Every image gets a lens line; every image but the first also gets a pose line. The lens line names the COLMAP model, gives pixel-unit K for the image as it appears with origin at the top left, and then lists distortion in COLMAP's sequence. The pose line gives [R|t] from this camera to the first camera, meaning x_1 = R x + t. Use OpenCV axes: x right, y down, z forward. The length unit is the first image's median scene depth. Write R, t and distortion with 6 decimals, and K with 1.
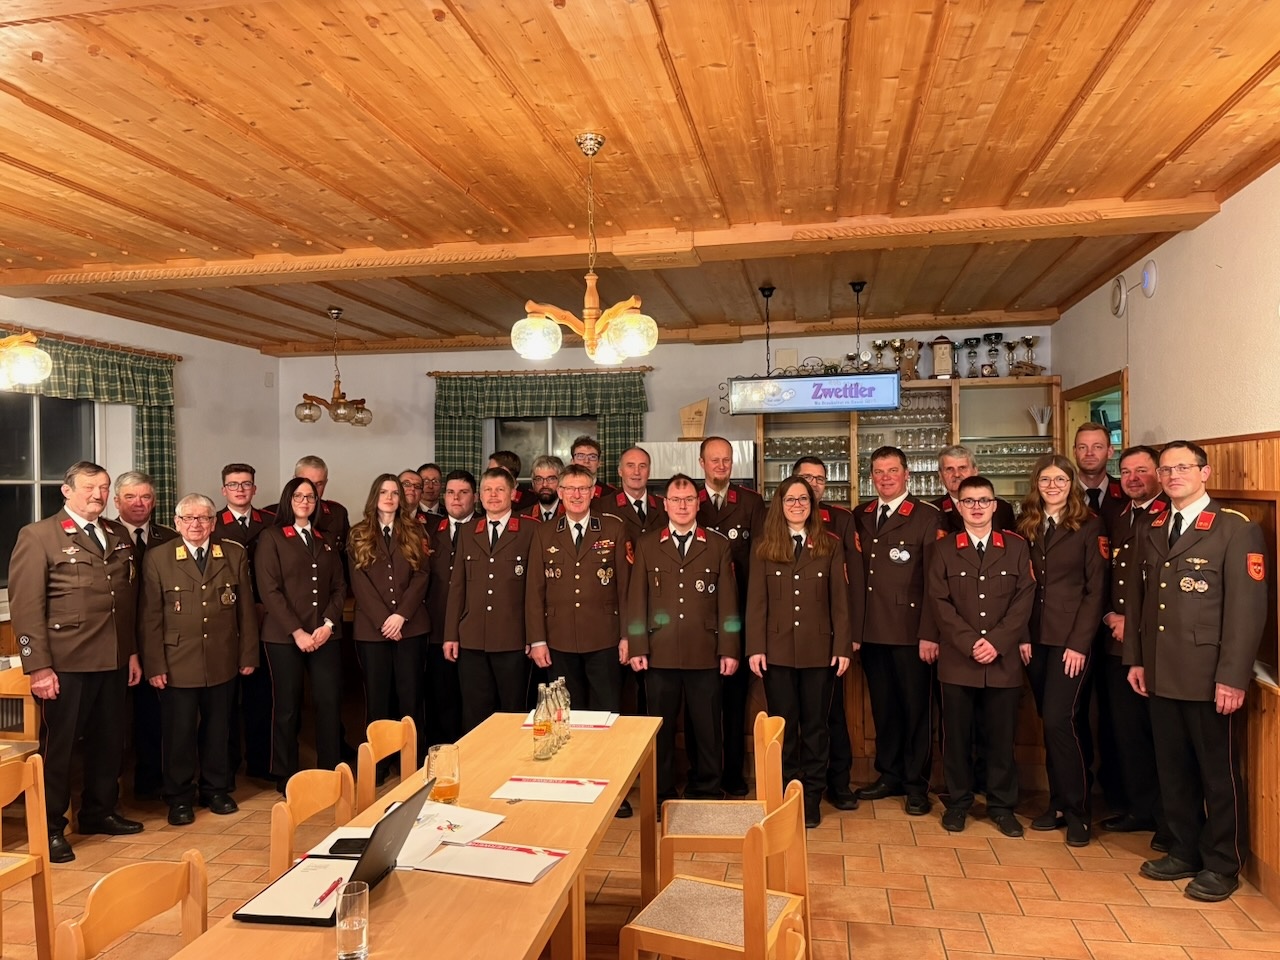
lens RADIAL K [[981.4, 0, 636.1], [0, 981.4, 490.6], [0, 0, 1]] dist [0.008700, 0.021799]
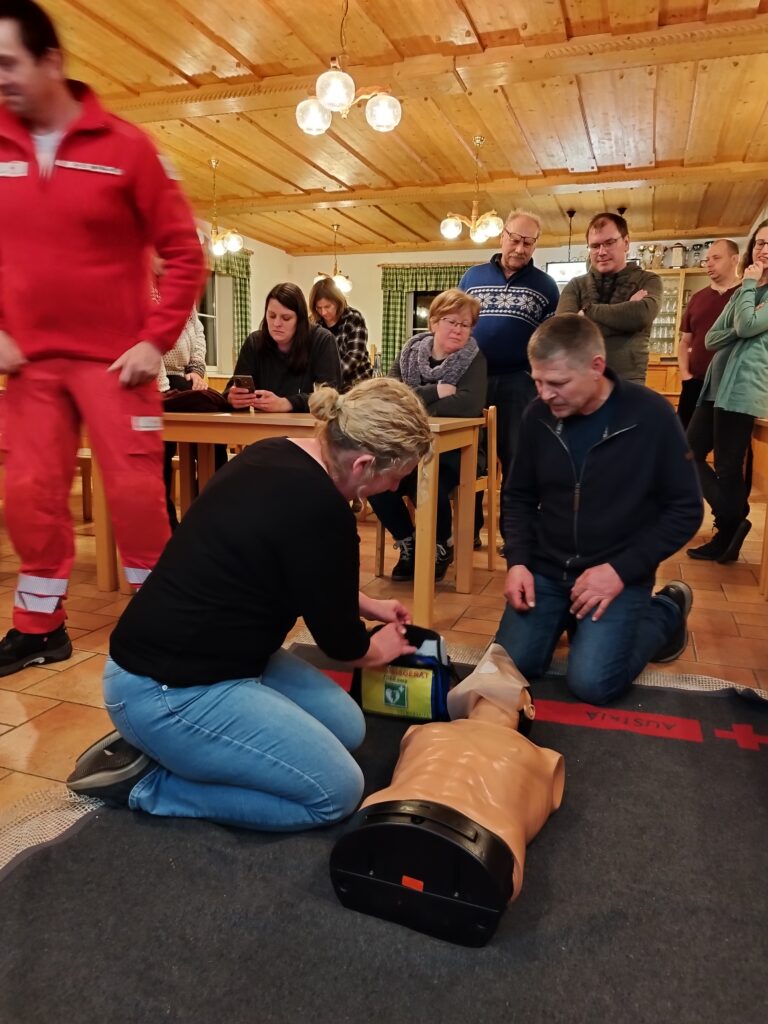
lens RADIAL K [[737.2, 0, 391.3], [0, 737.2, 502.6], [0, 0, 1]] dist [0.023982, -0.018077]
pose [[0.989832, 0.051707, -0.132514, 0.012014], [-0.030723, 0.987317, 0.155763, 0.102357], [0.138887, -0.150108, 0.978866, -0.393551]]
